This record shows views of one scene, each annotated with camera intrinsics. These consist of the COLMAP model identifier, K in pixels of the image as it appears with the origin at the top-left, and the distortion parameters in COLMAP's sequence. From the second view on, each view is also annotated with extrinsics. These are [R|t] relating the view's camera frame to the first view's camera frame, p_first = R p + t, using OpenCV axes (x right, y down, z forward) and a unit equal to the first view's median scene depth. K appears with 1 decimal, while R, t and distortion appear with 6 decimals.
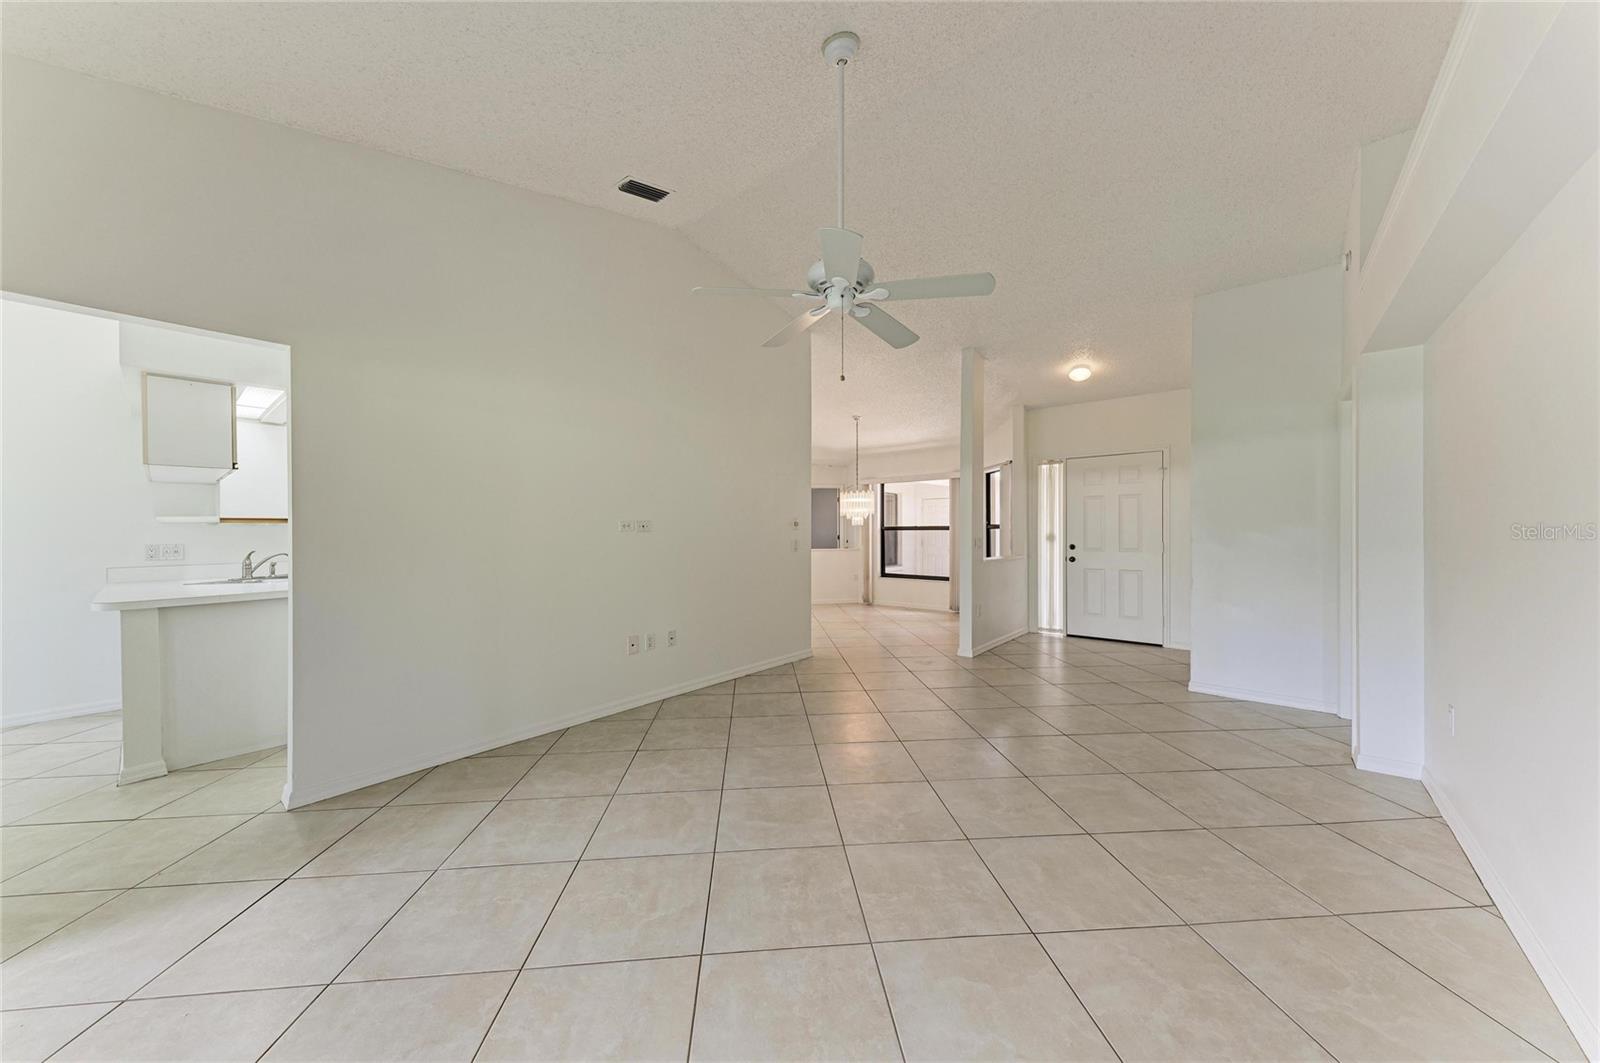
lens RADIAL K [[537.9, 0, 803.2], [0, 537.9, 537.0], [0, 0, 1]] dist [0.014266, -0.001951]
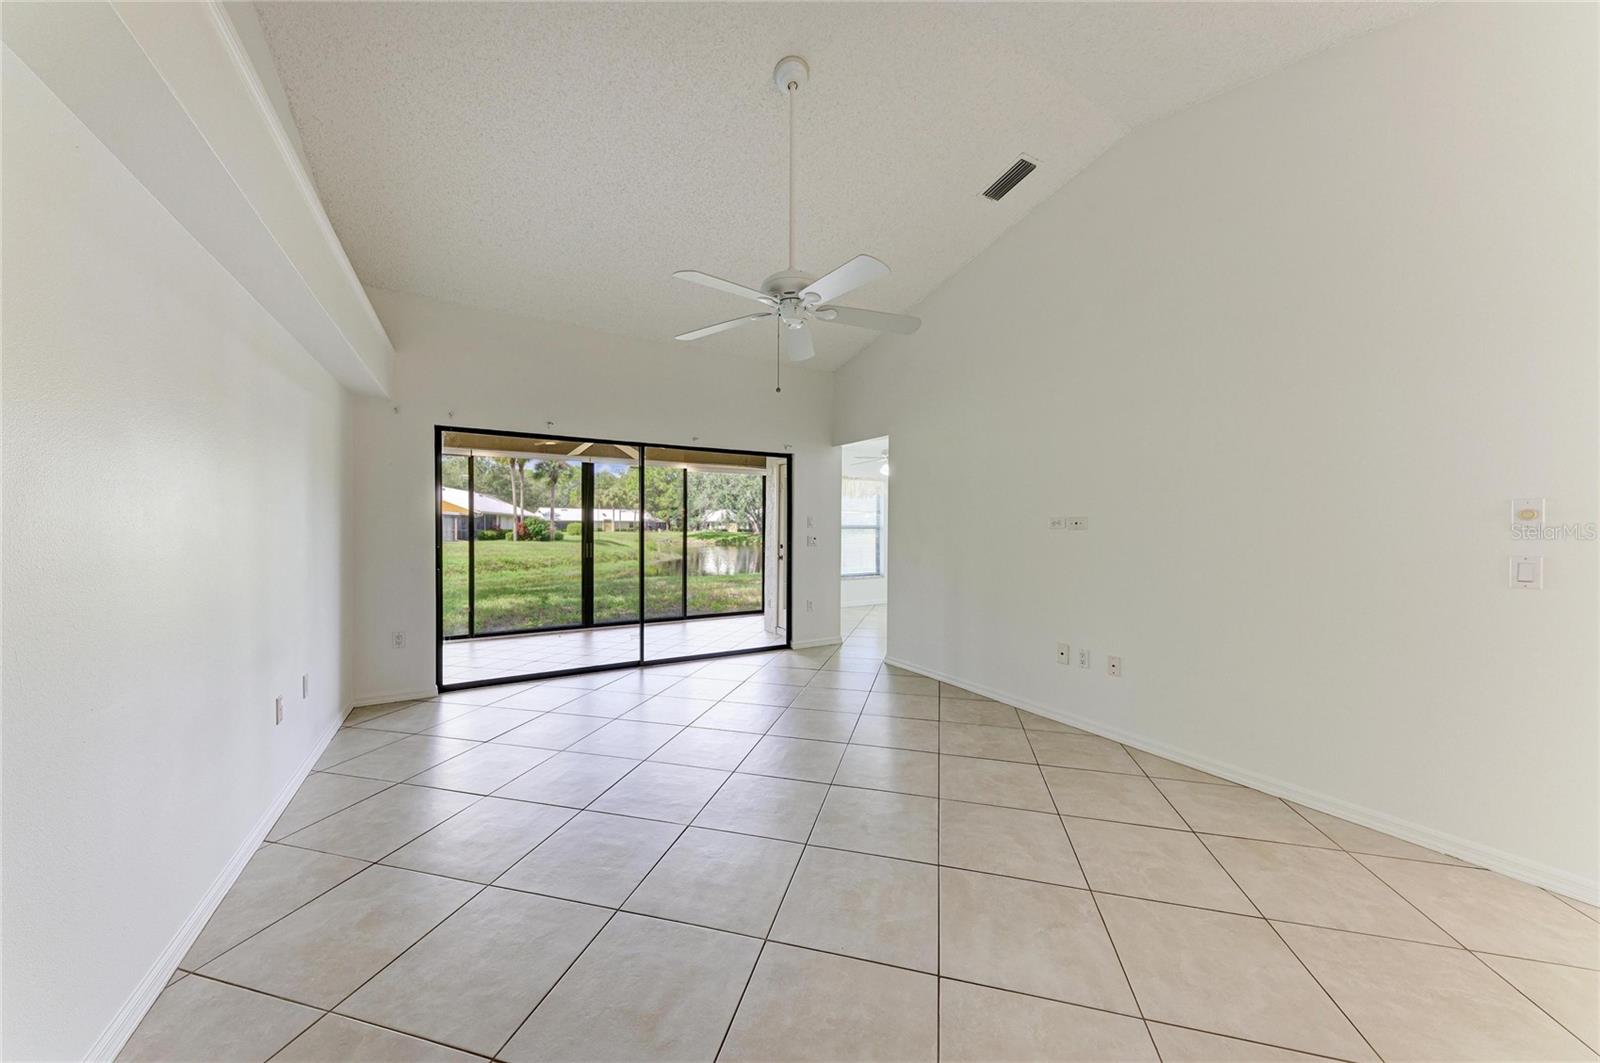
lens RADIAL K [[537.9, 0, 796.9], [0, 537.9, 535.5], [0, 0, 1]] dist [0.014266, -0.001951]
pose [[-0.335863, 0.019054, -0.941718, 0.414825], [-0.015410, 0.999550, 0.025721, -0.009067], [0.941785, 0.023151, -0.335419, 0.529340]]
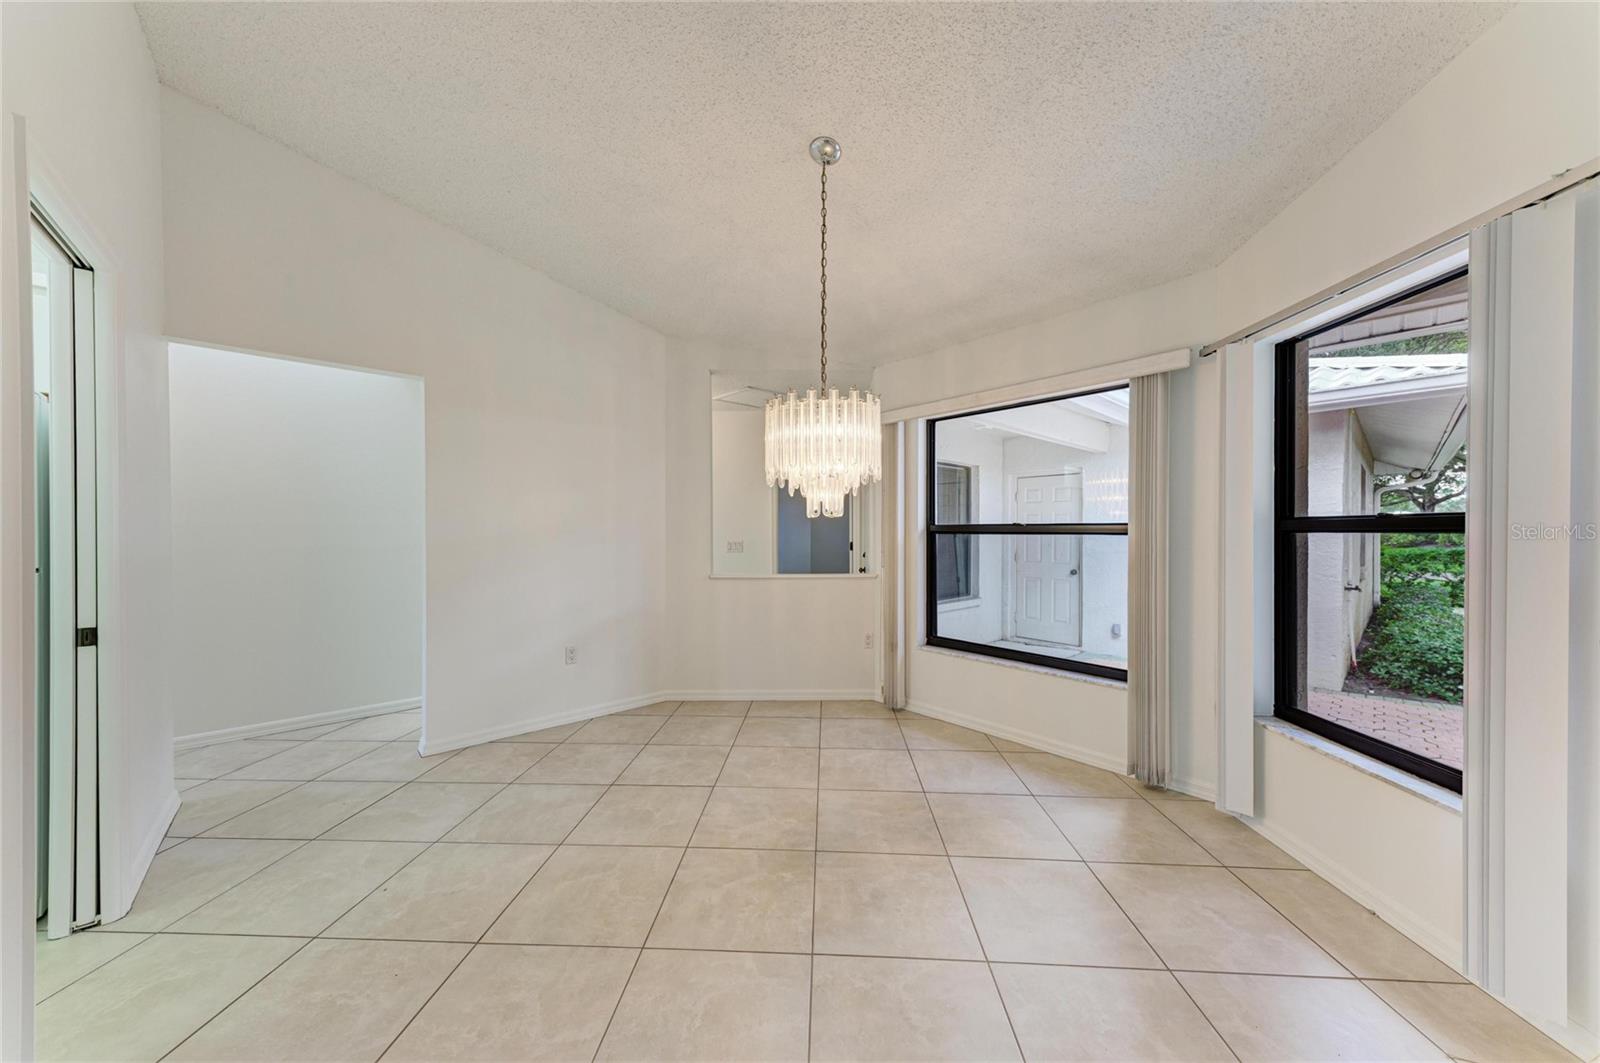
lens RADIAL K [[537.9, 0, 799.1], [0, 537.9, 536.1], [0, 0, 1]] dist [0.014266, -0.001951]
pose [[0.989977, 0.007343, -0.141039, 0.149563], [-0.007927, 0.999962, -0.003578, -0.011700], [0.141007, 0.004660, 0.989998, 0.818100]]
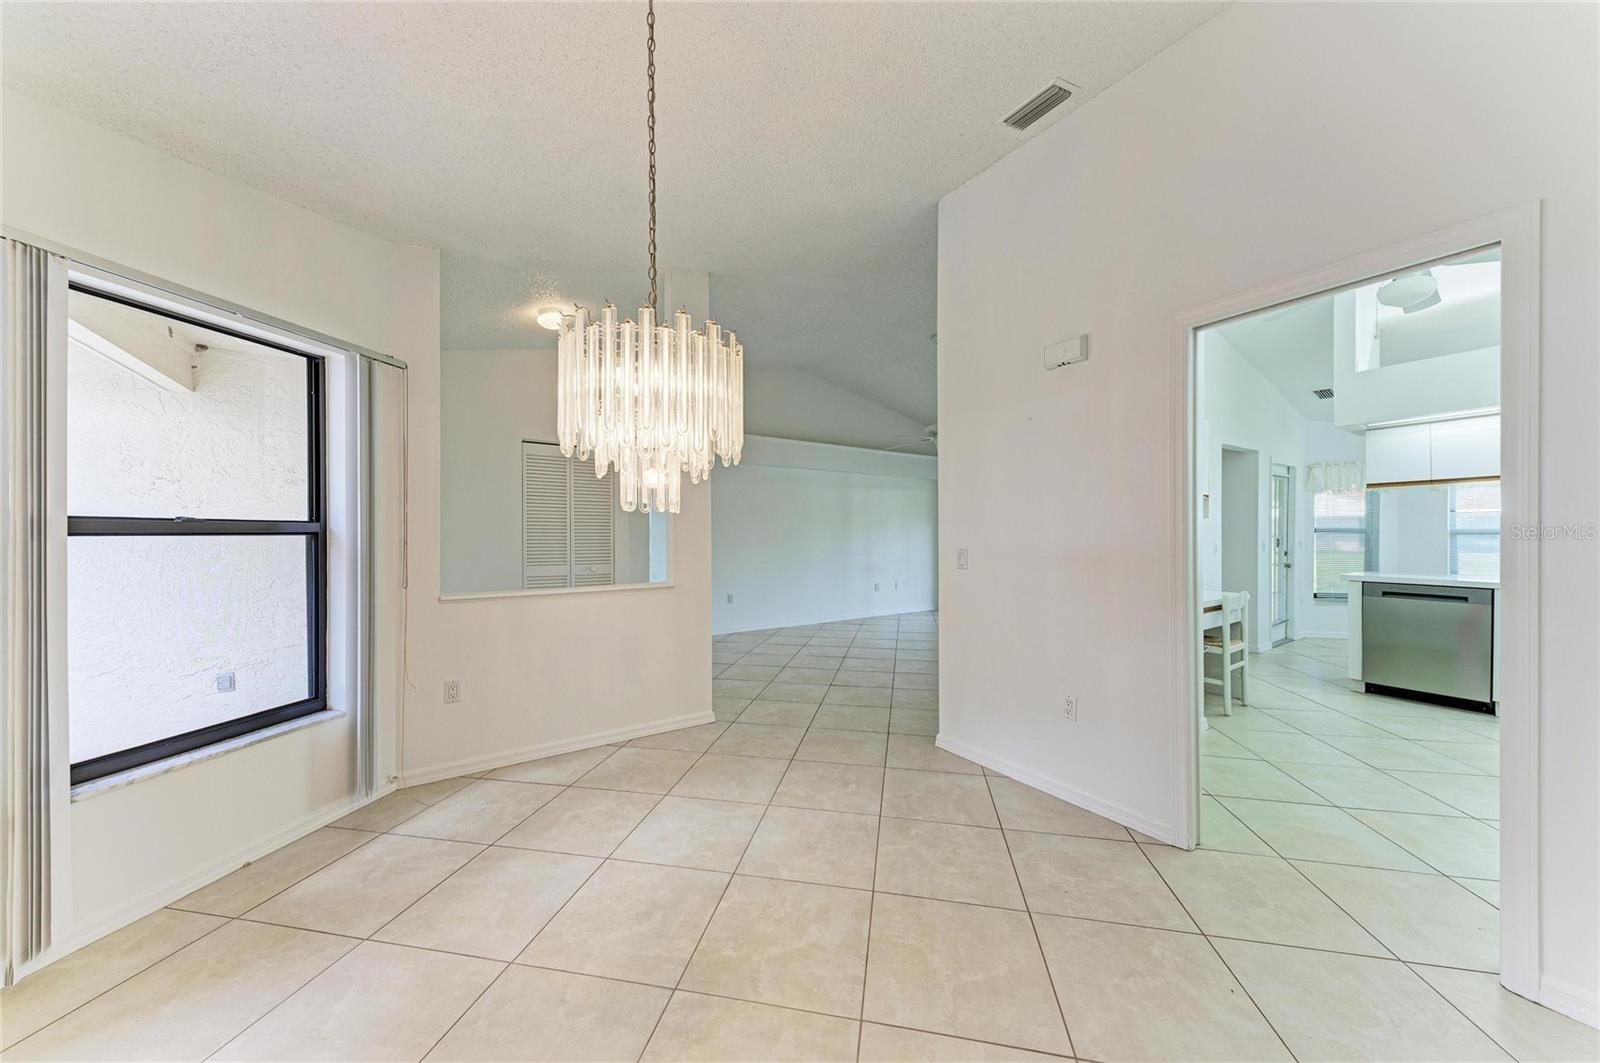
lens RADIAL K [[537.9, 0, 812.0], [0, 537.9, 530.1], [0, 0, 1]] dist [0.014266, -0.001951]
pose [[-0.964808, 0.009042, 0.262800, -0.005050], [0.010697, 0.999931, 0.004866, -0.018002], [-0.262738, 0.007506, -0.964838, 1.354474]]
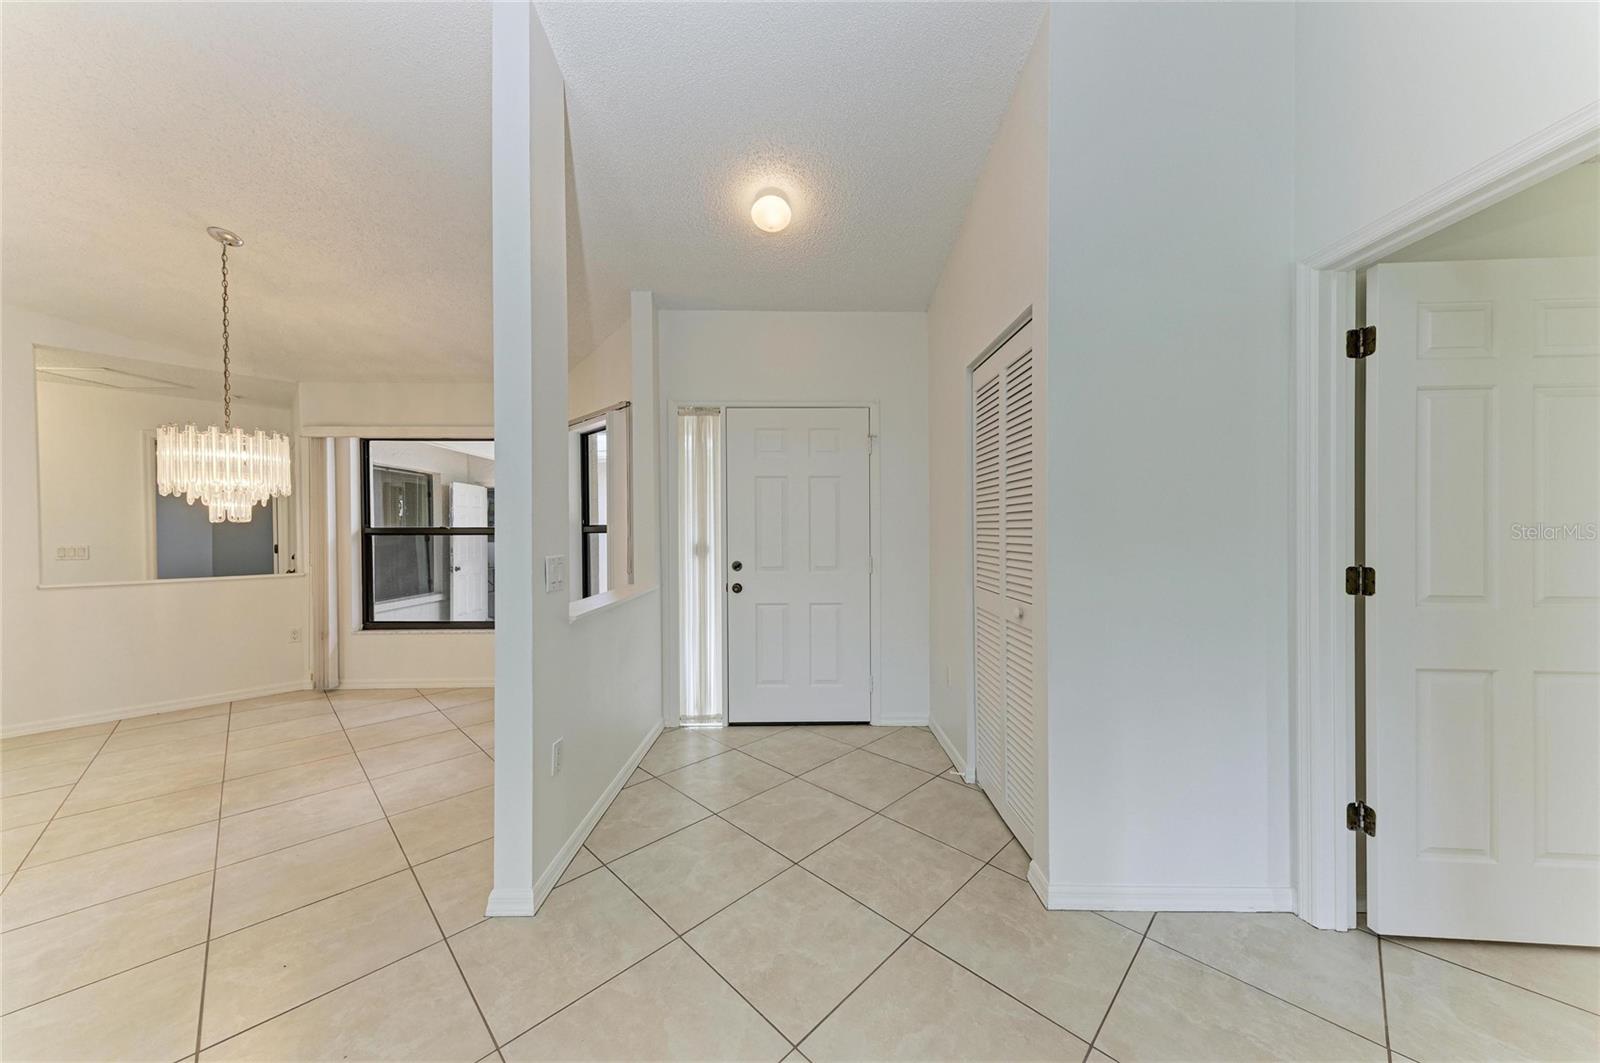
lens RADIAL K [[537.9, 0, 798.8], [0, 537.9, 538.5], [0, 0, 1]] dist [0.014266, -0.001951]
pose [[0.762637, -0.002600, 0.646821, 0.183002], [0.006392, 0.999973, -0.003517, -0.007345], [-0.646795, 0.006816, 0.762634, 0.523441]]
